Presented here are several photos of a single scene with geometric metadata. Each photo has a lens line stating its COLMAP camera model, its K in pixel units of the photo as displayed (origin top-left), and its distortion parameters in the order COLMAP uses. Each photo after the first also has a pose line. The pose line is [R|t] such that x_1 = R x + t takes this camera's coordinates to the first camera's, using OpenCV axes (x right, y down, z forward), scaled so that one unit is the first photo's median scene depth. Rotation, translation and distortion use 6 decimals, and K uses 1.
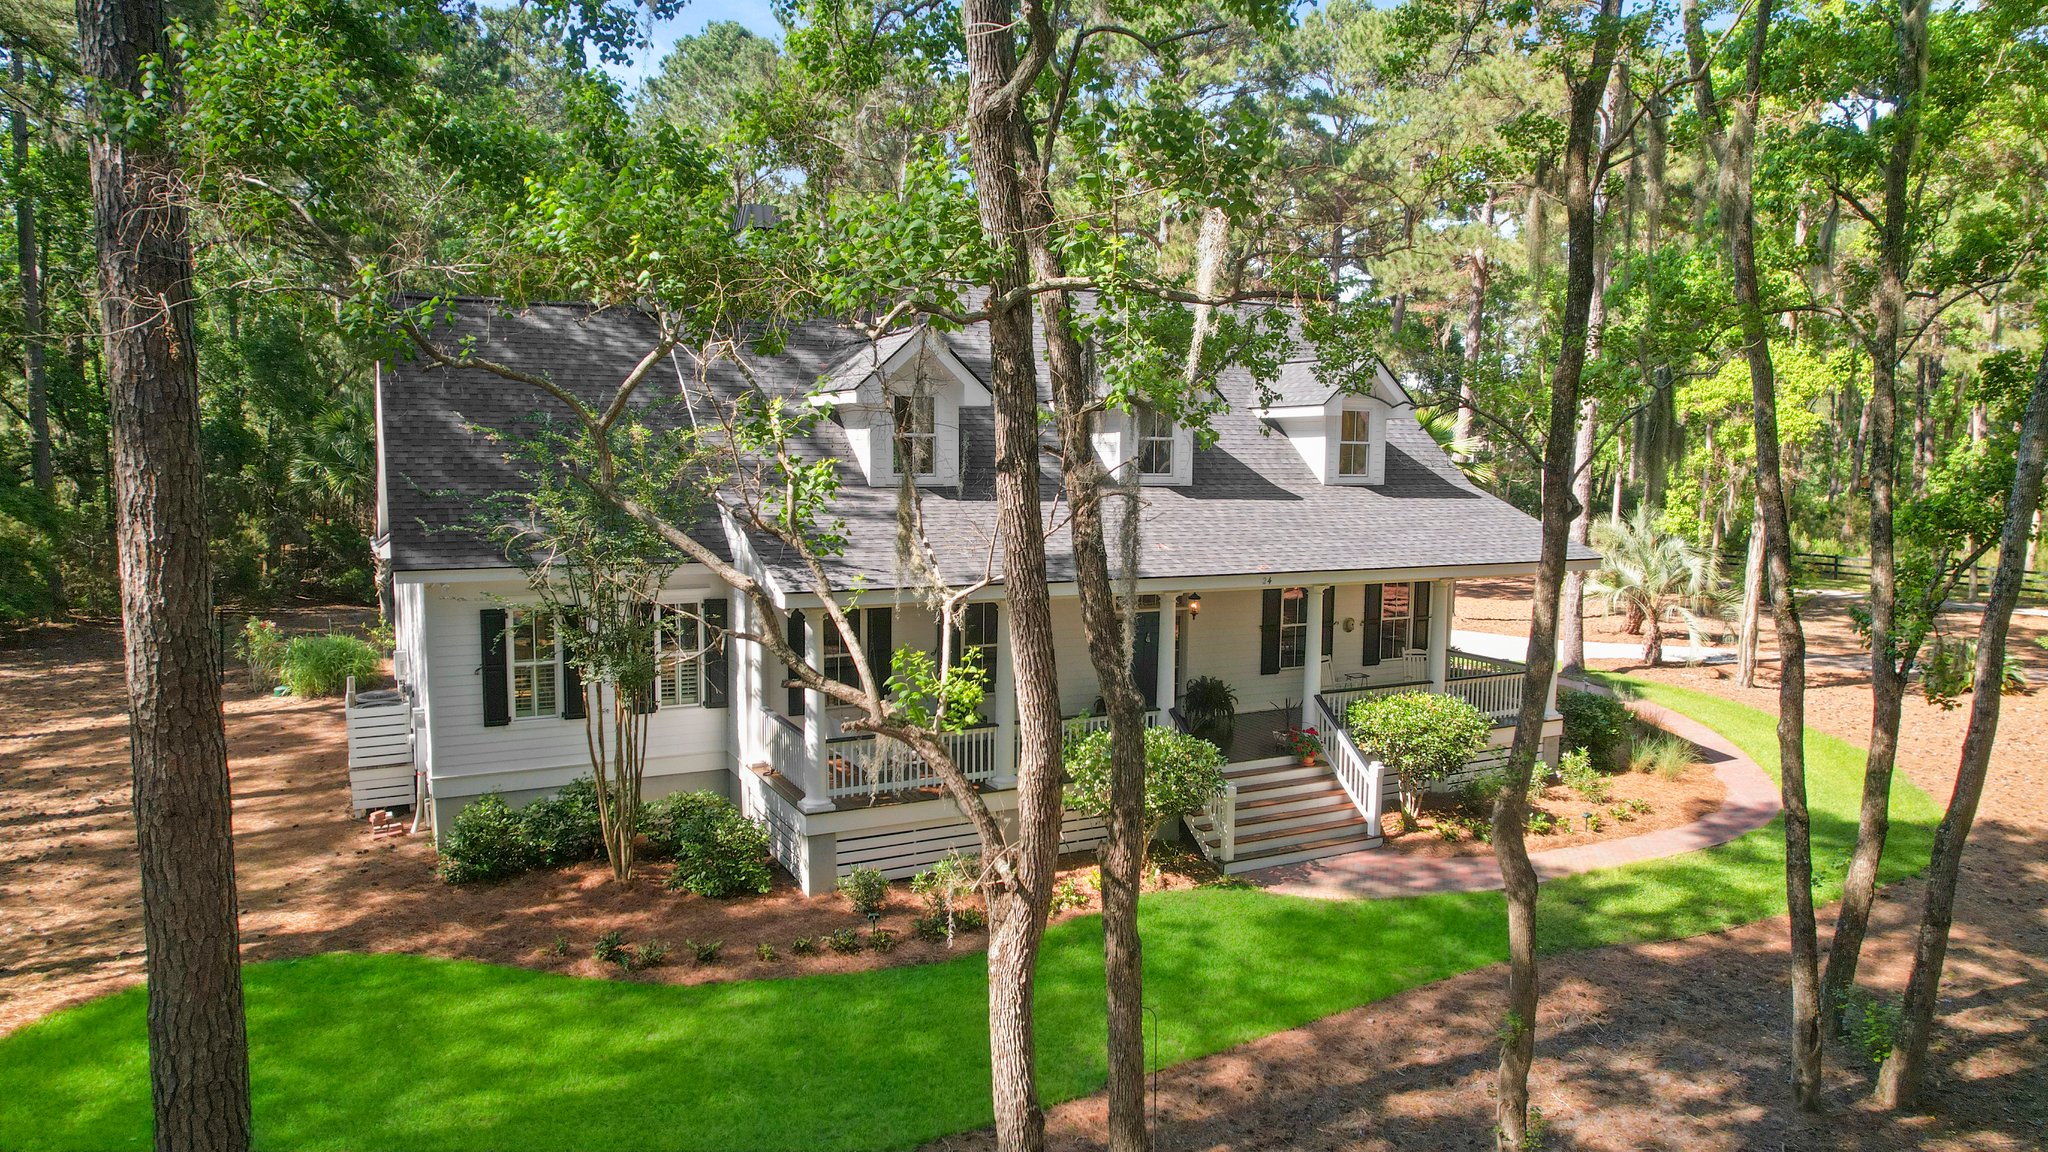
lens RADIAL K [[1315.7, 0, 1024.1], [0, 1315.7, 570.7], [0, 0, 1]] dist [-0.065411, 0.057712]
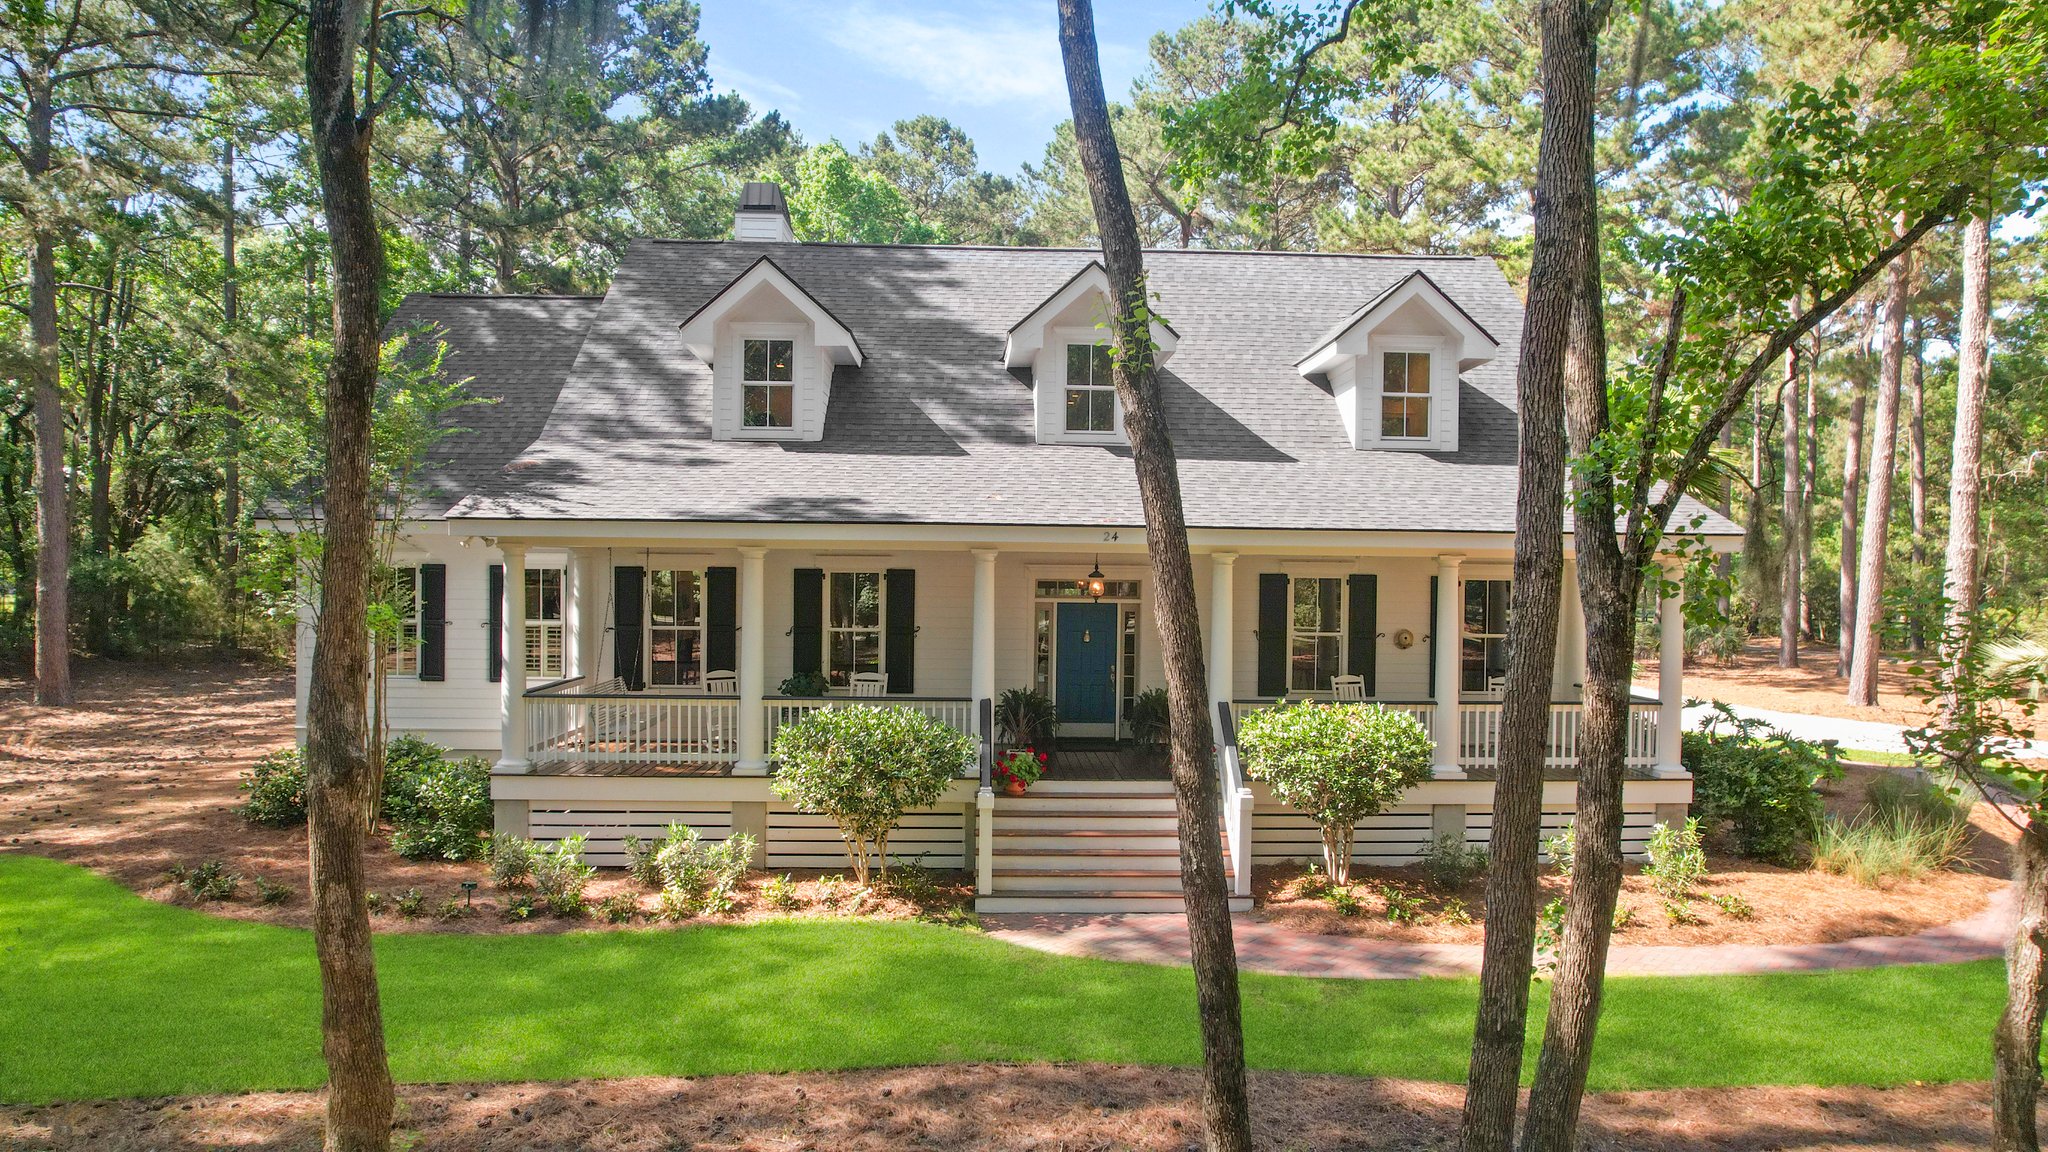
lens RADIAL K [[1315.7, 0, 1015.5], [0, 1315.7, 592.9], [0, 0, 1]] dist [-0.065411, 0.057712]
pose [[0.898345, 0.005514, -0.439255, 0.510857], [-0.040674, 0.996670, -0.070673, 0.104290], [0.437403, 0.081355, 0.895578, 0.331970]]
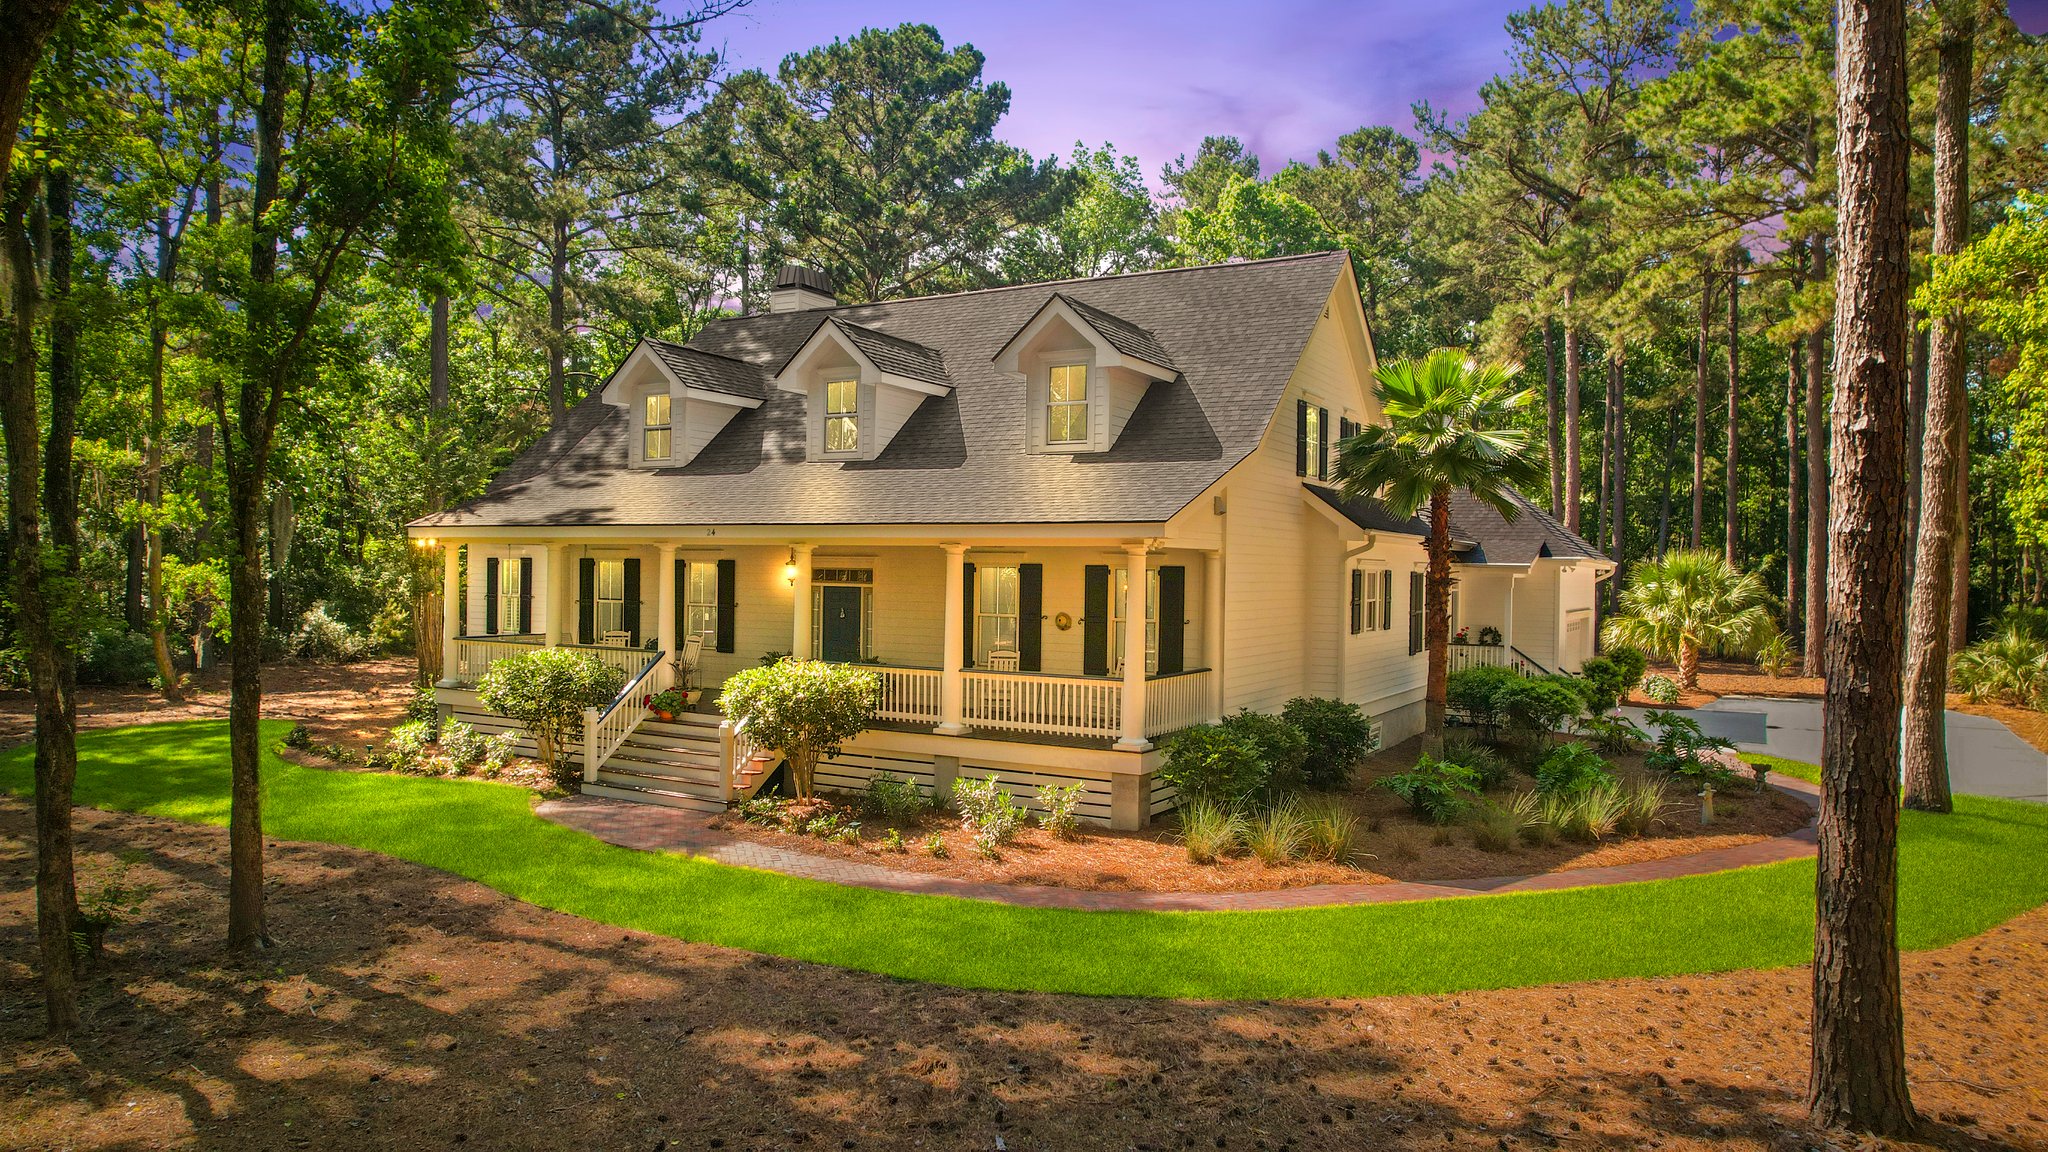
lens RADIAL K [[1315.7, 0, 1039.3], [0, 1315.7, 566.0], [0, 0, 1]] dist [-0.065411, 0.057712]
pose [[0.537806, -0.001022, -0.843068, 1.285041], [-0.089090, 0.994331, -0.058037, 0.076840], [0.838348, 0.106322, 0.534666, 0.730400]]
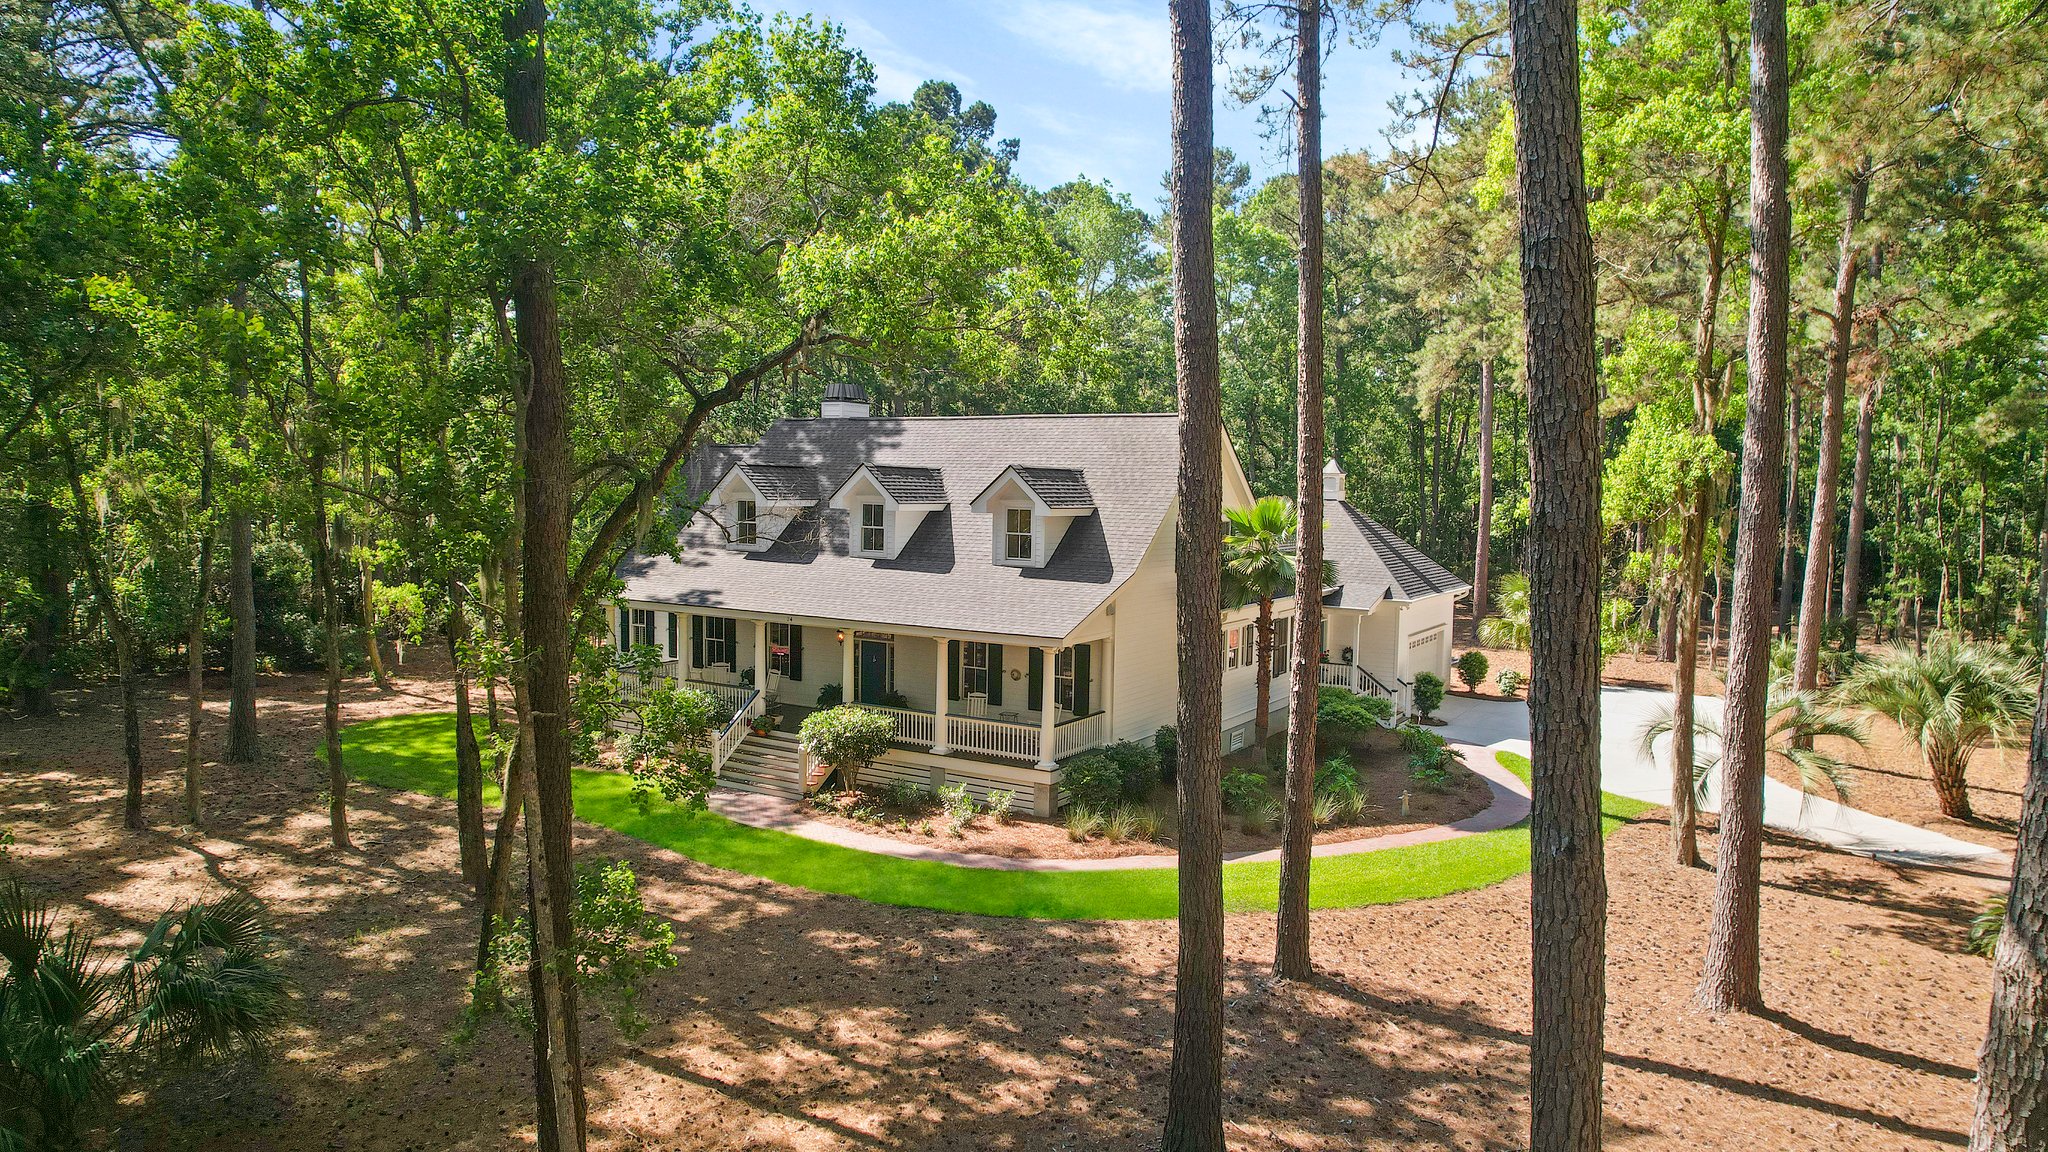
lens RADIAL K [[1315.7, 0, 1039.1], [0, 1315.7, 578.5], [0, 0, 1]] dist [-0.065411, 0.057712]
pose [[0.512122, 0.065633, -0.856402, 1.850837], [-0.091508, 0.995571, 0.021577, -0.111393], [0.854024, 0.067318, 0.515859, 0.471544]]
